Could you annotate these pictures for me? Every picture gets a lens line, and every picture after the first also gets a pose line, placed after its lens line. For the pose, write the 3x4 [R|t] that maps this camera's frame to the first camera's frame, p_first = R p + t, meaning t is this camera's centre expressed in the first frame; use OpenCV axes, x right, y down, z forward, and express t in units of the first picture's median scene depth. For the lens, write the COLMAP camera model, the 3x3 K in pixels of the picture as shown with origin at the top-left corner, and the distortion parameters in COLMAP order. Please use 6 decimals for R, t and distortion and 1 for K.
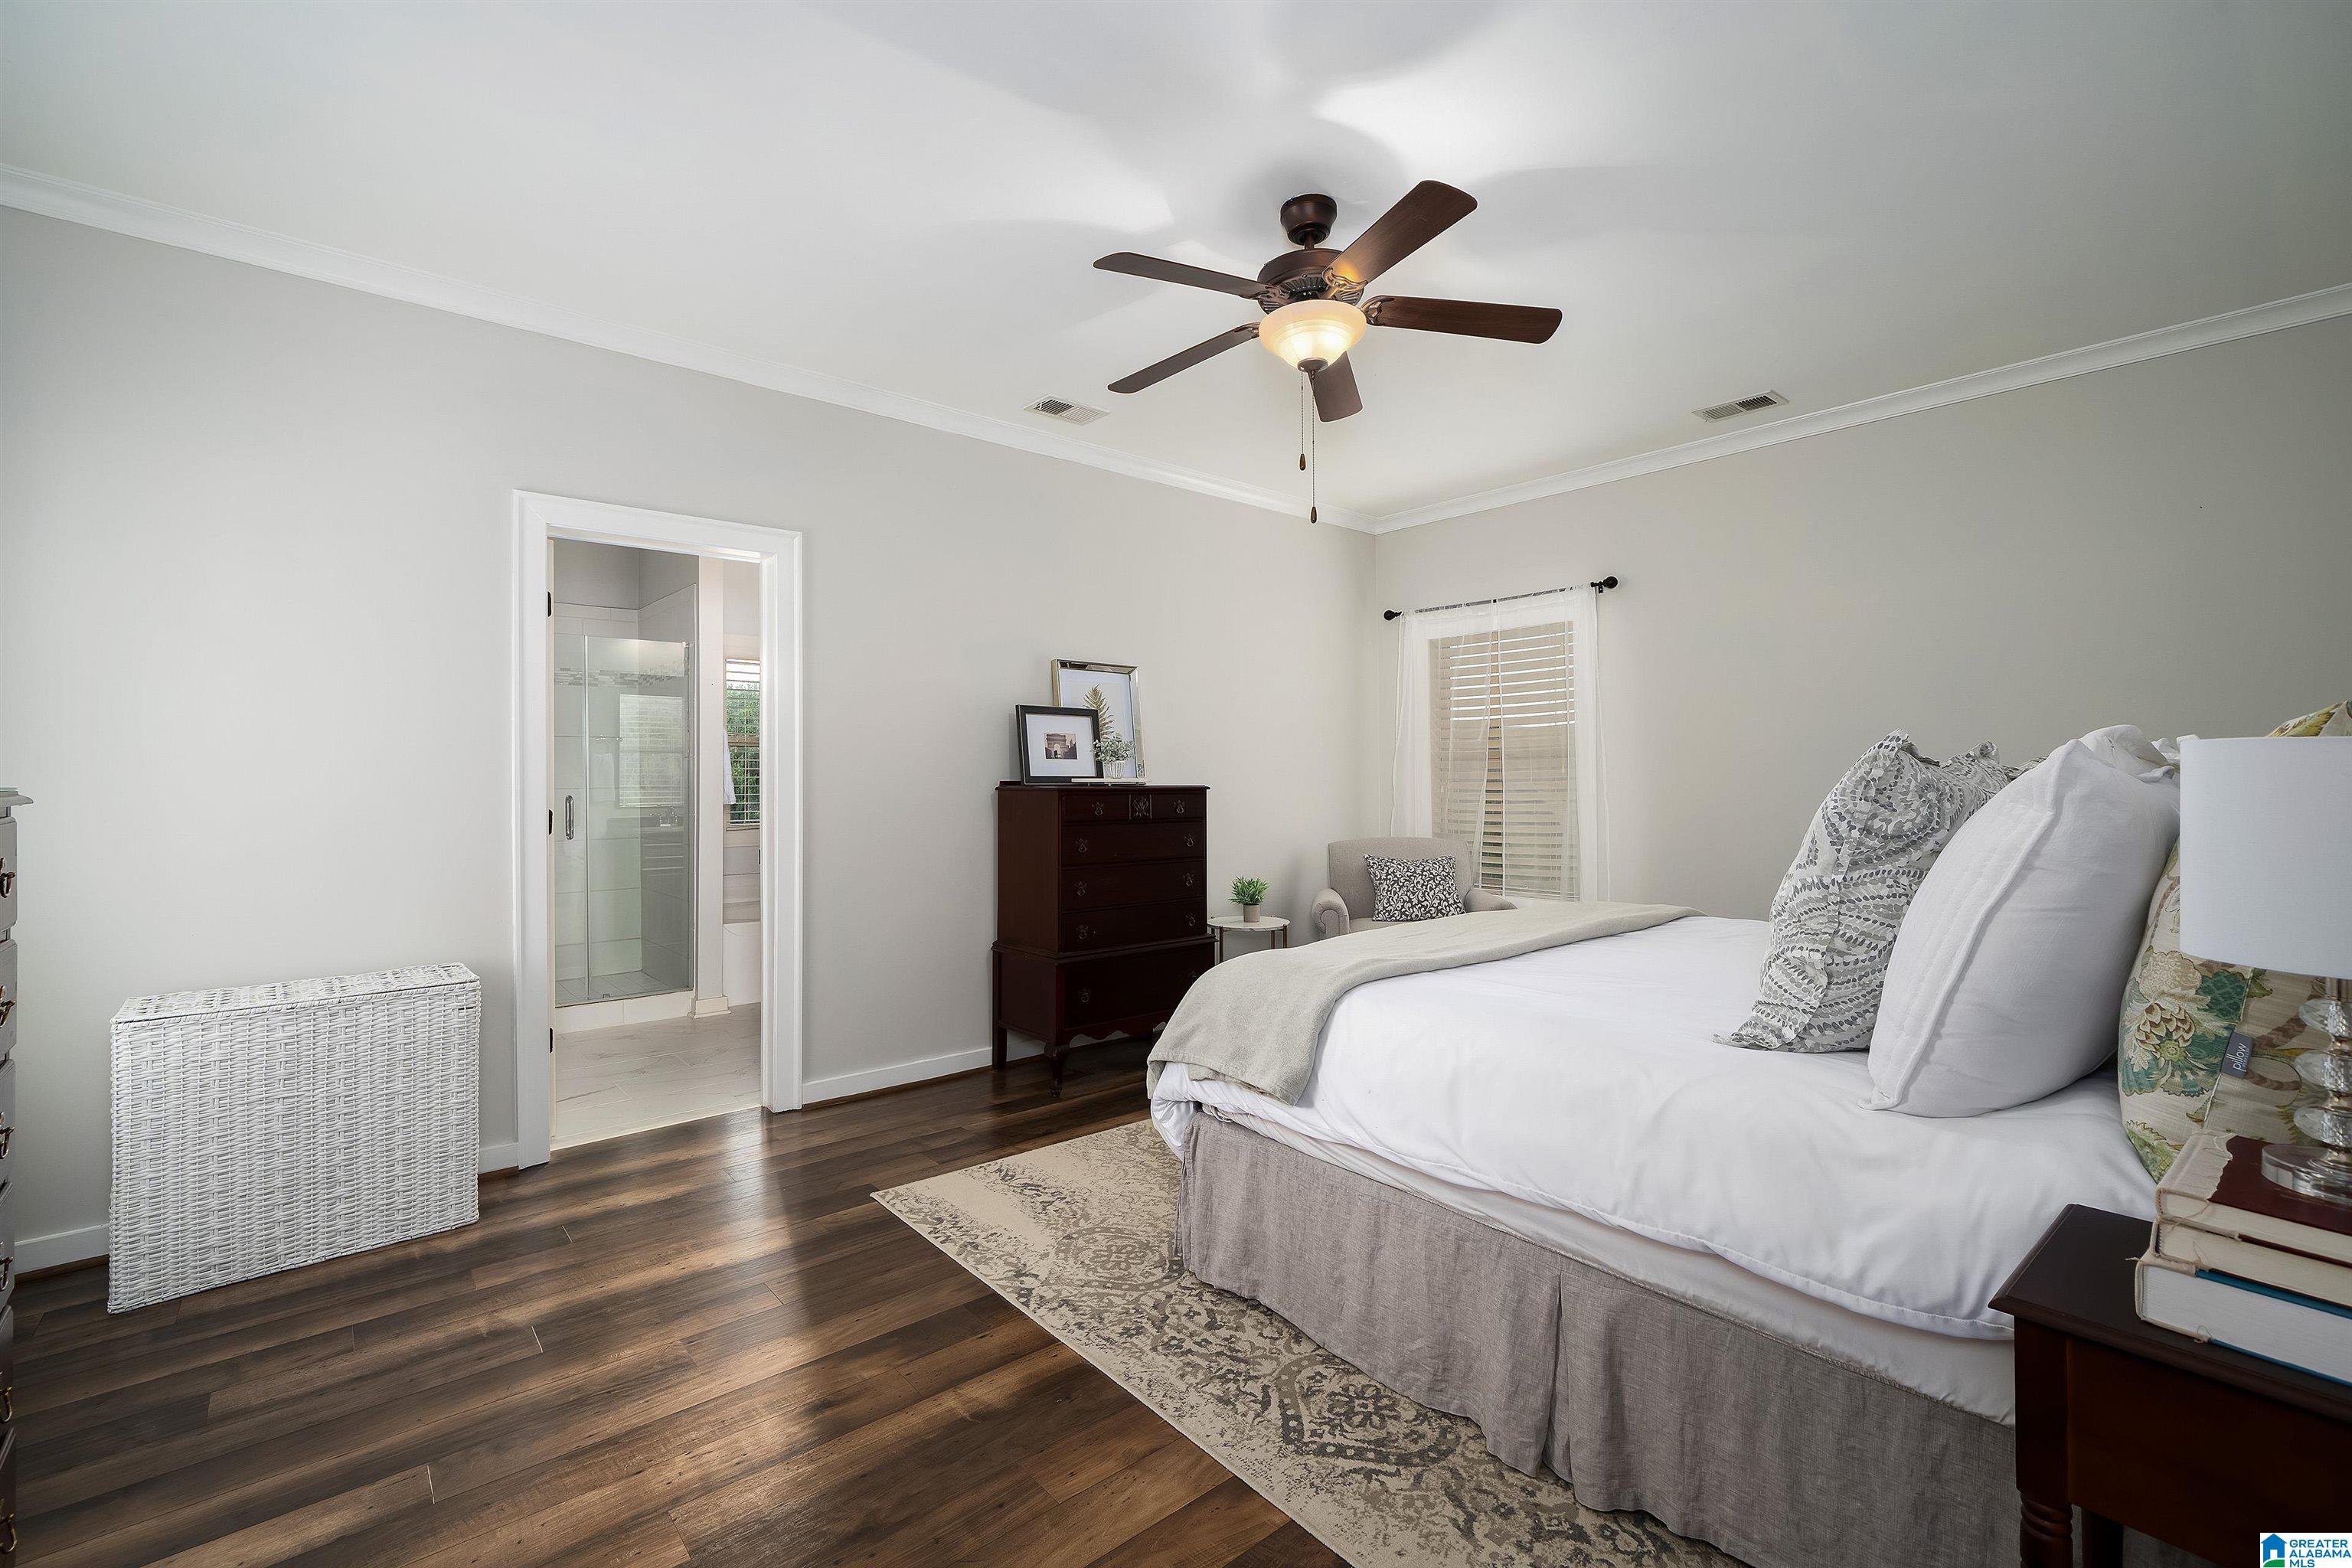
lens RADIAL K [[1025.7, 0, 1176.0], [0, 1025.7, 784.0], [0, 0, 1]] dist [0.001039, 0.000063]
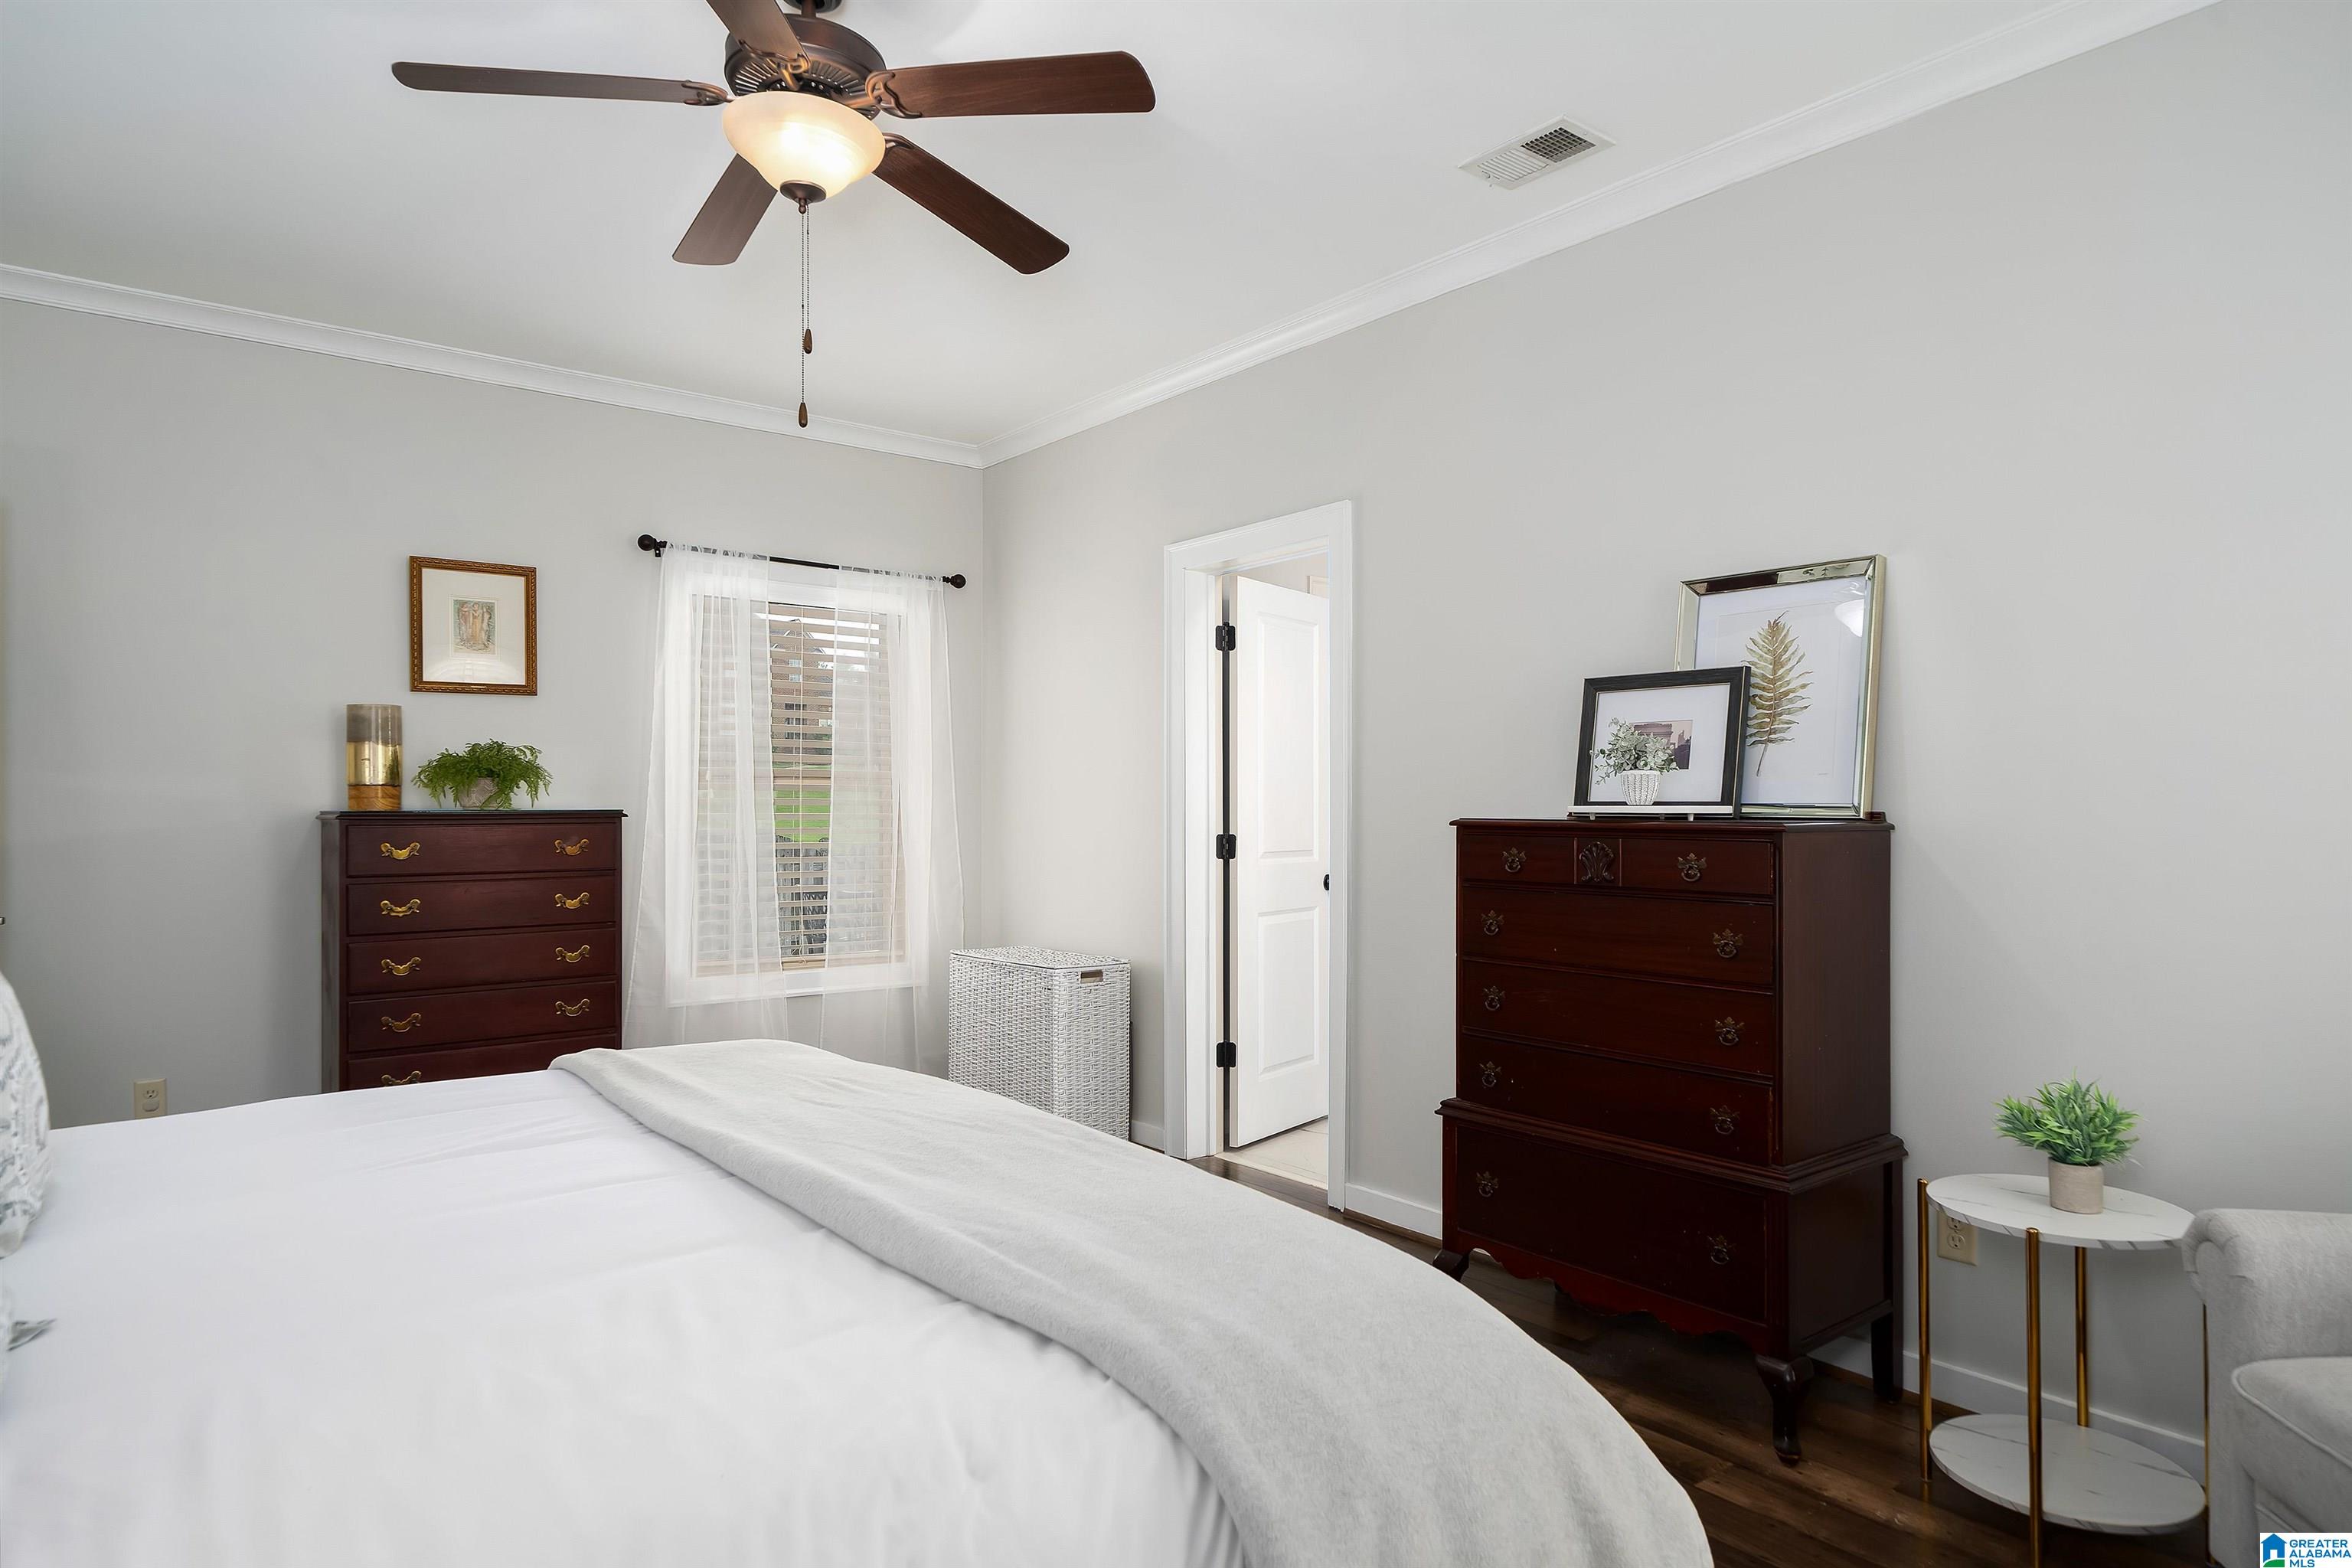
lens RADIAL K [[1381.6, 0, 1174.9], [0, 1381.6, 831.6], [0, 0, 1]] dist [-0.001911, -0.000246]
pose [[-0.035618, 0.017250, -0.999217, 1.073670], [-0.007919, 0.999815, 0.017542, -0.003571], [0.999334, 0.008537, -0.035475, 1.331465]]
